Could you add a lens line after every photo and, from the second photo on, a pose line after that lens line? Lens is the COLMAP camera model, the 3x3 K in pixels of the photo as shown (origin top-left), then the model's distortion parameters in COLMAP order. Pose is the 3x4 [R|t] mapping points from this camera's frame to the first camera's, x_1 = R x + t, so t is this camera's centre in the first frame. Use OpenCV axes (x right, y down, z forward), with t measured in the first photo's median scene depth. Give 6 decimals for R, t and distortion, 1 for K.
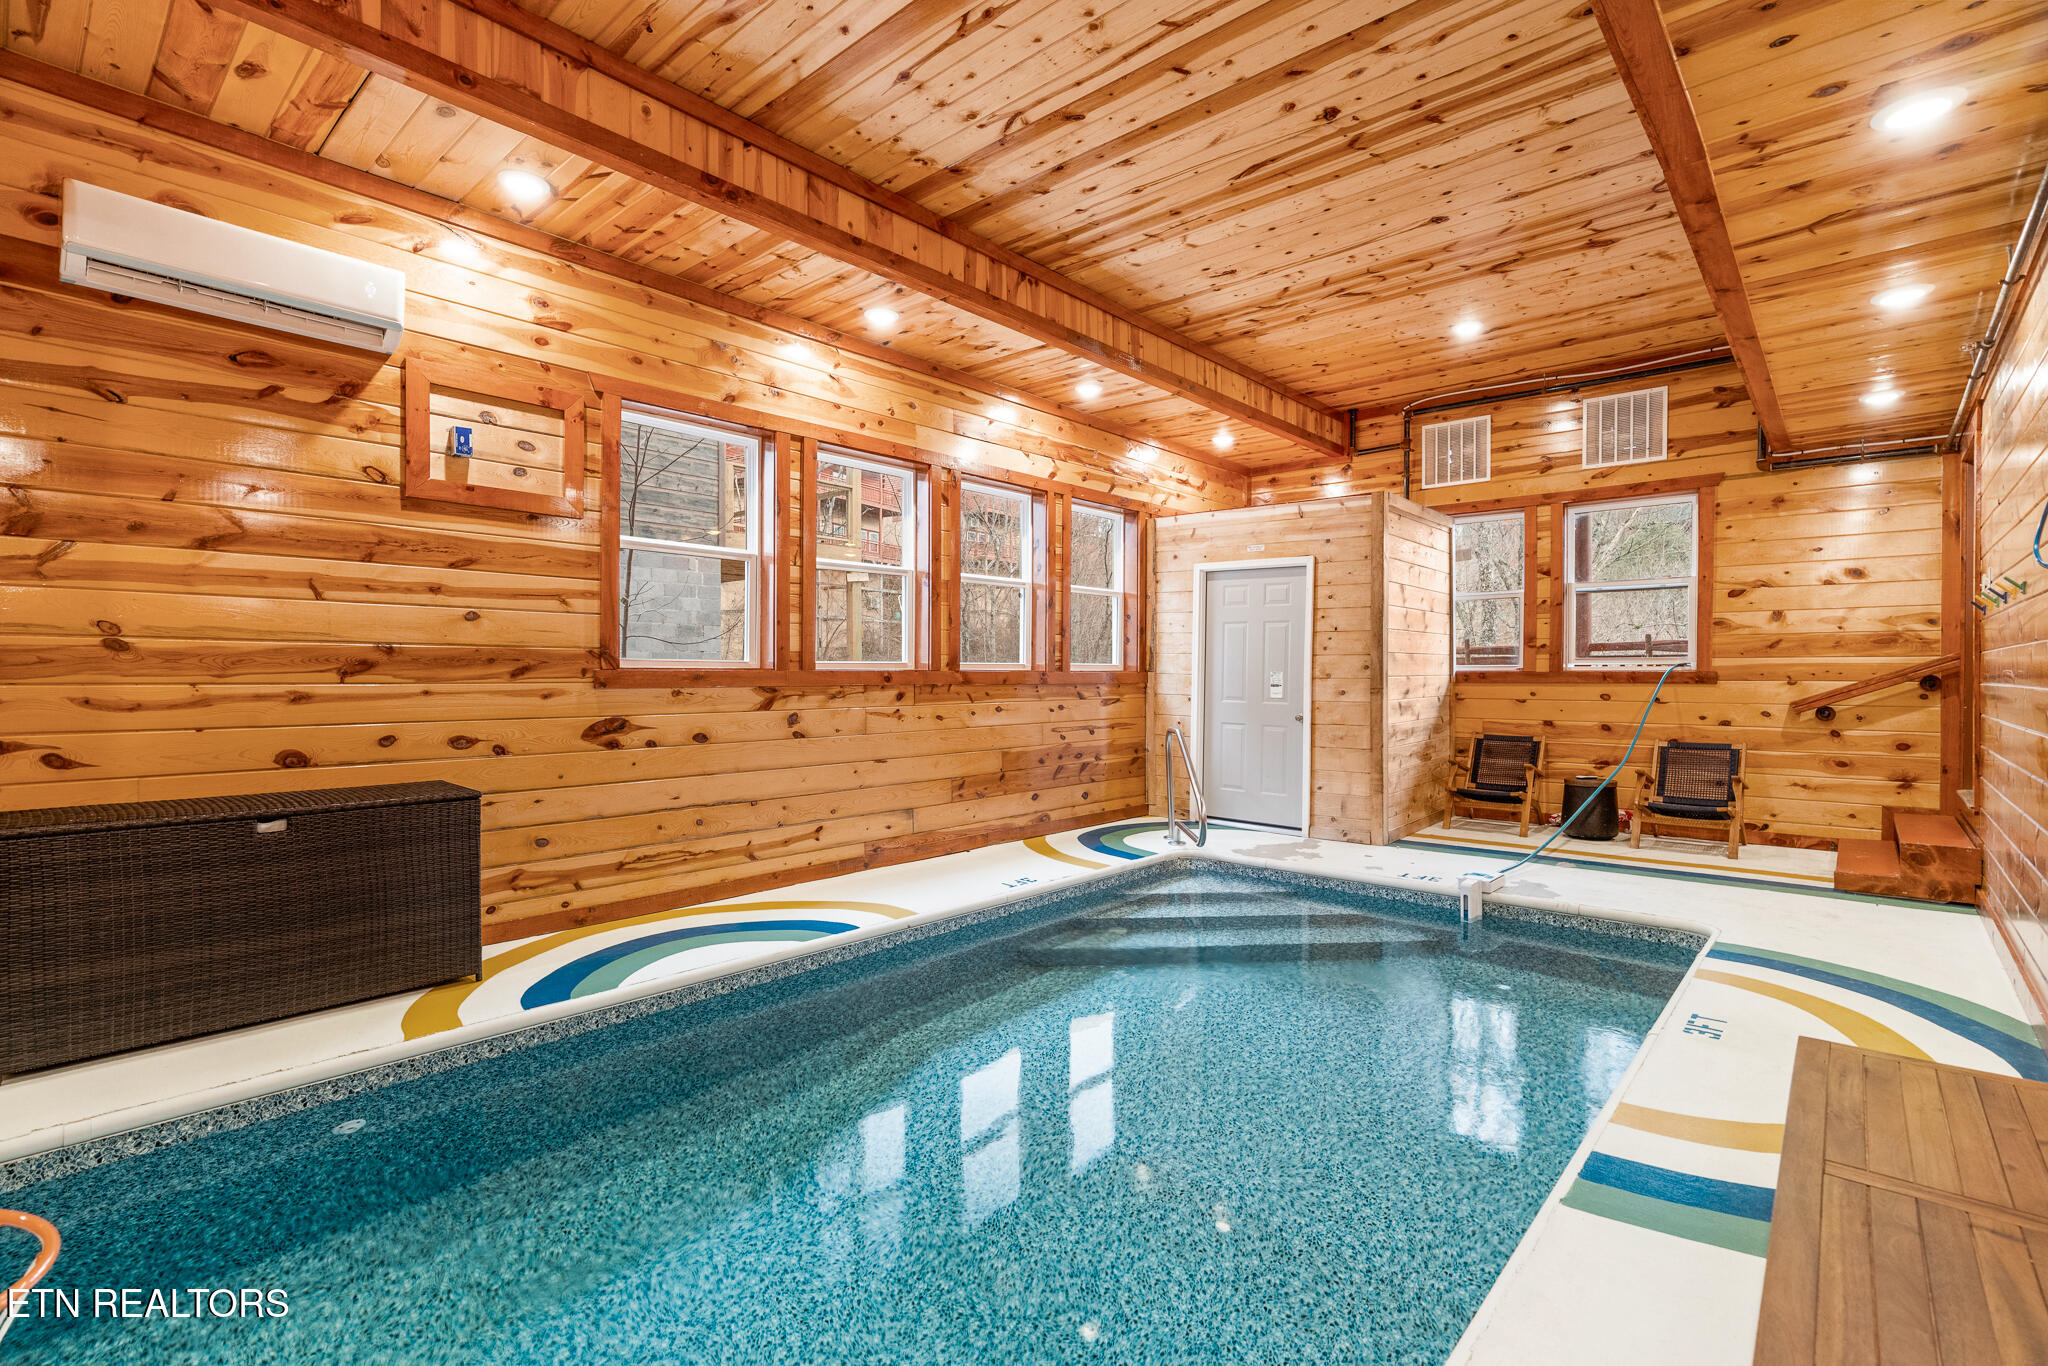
lens RADIAL K [[946.0, 0, 1023.9], [0, 946.0, 691.4], [0, 0, 1]] dist [-0.007727, 0.000098]
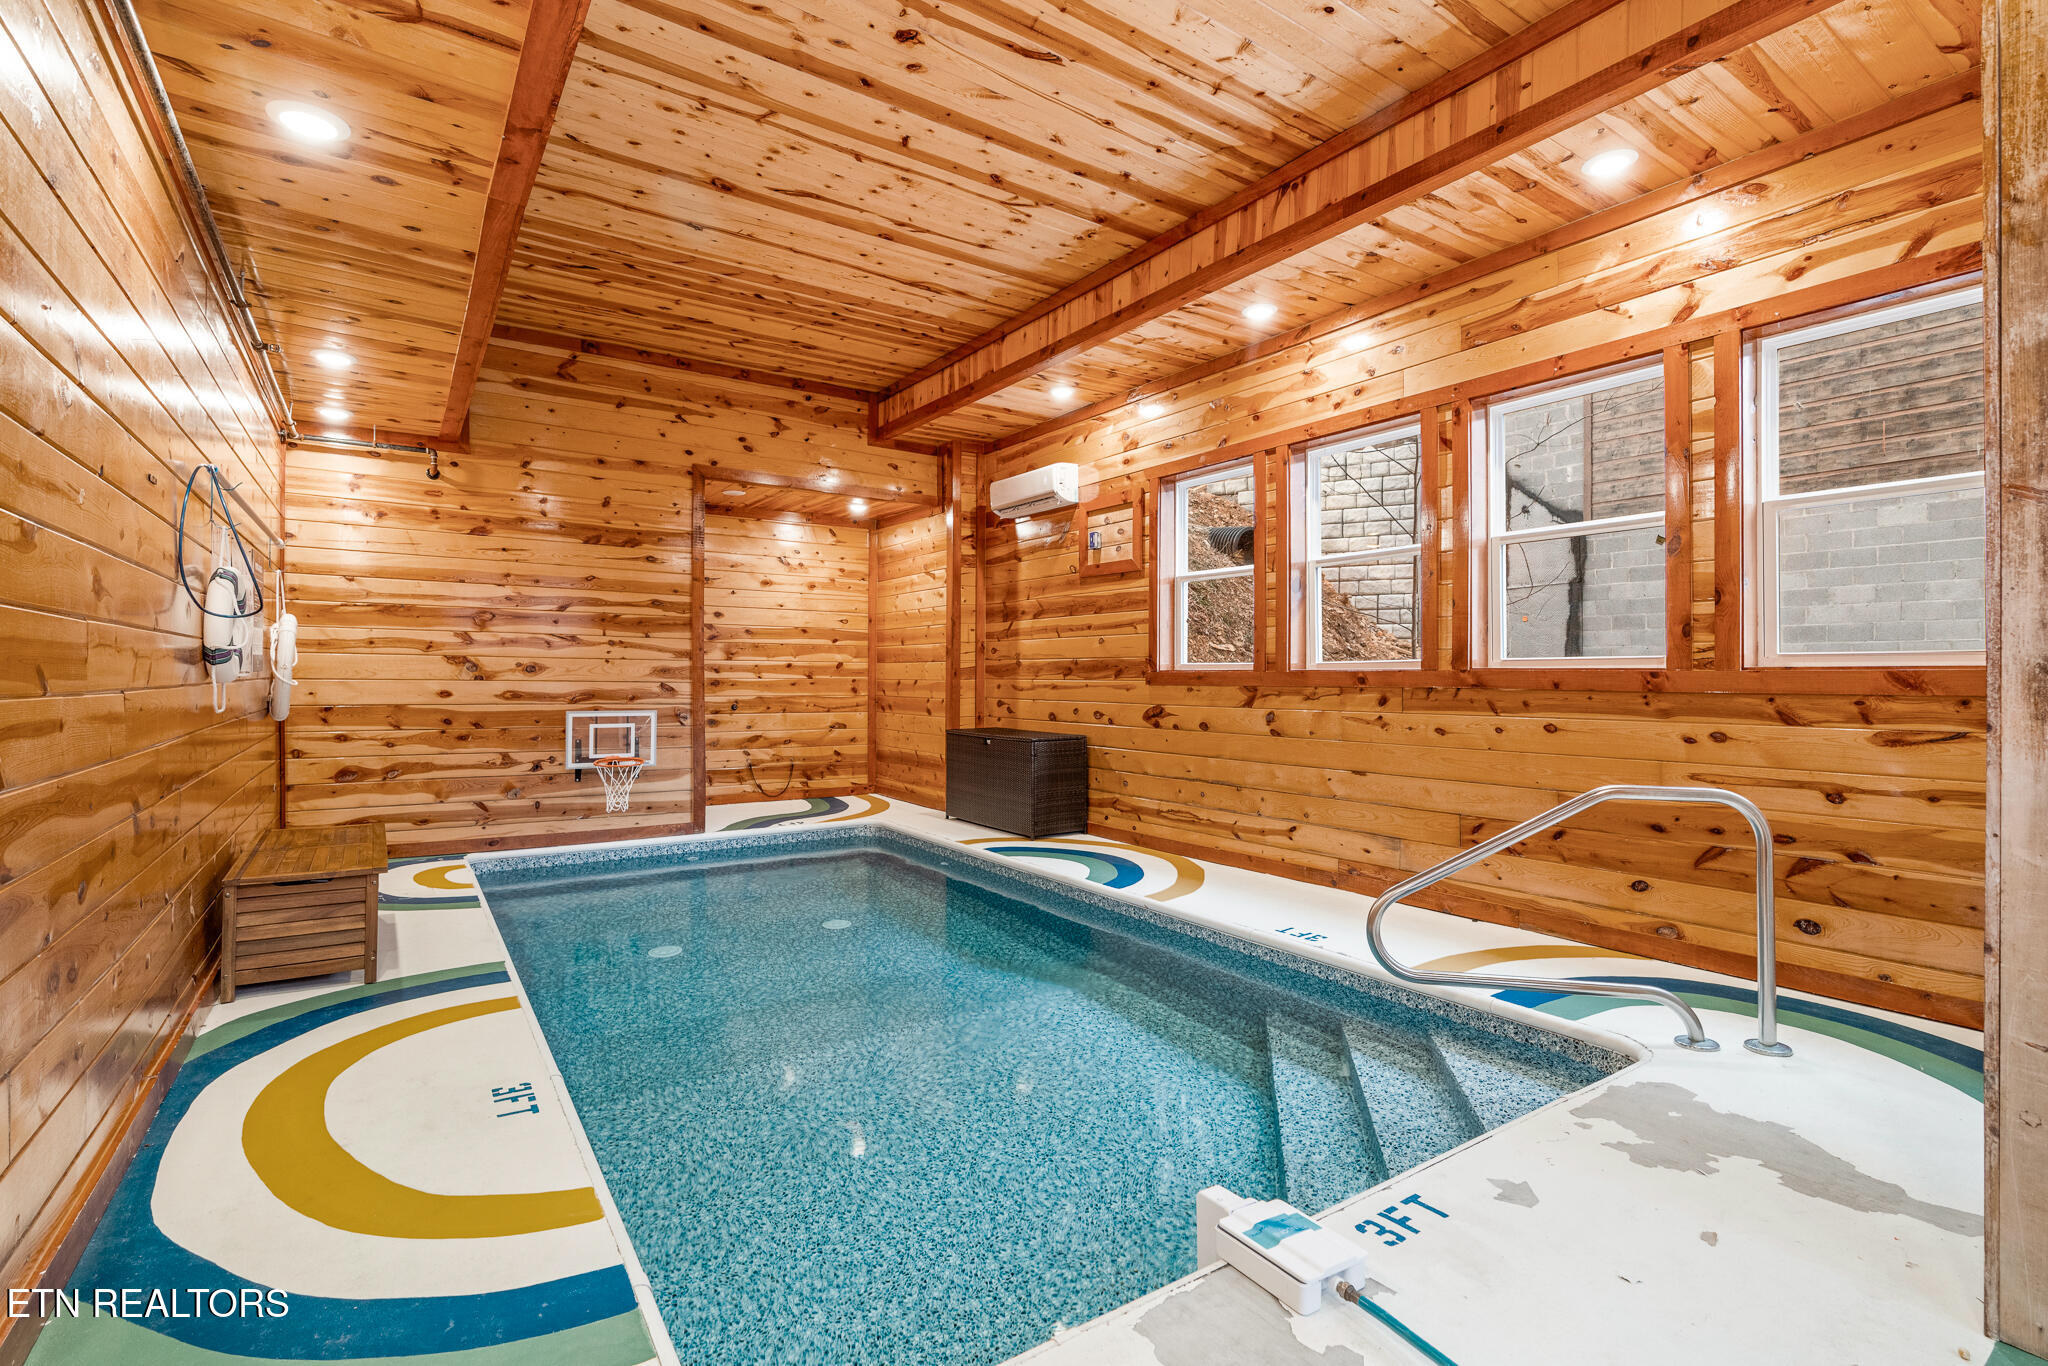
lens RADIAL K [[983.4, 0, 1024.0], [0, 983.4, 683.0], [0, 0, 1]] dist [-0.012924, 0.000010]
pose [[-0.260703, 0.002999, -0.965414, 1.045992], [-0.021388, 0.999732, 0.008881, -0.015308], [0.965182, 0.022964, -0.260569, 1.202518]]
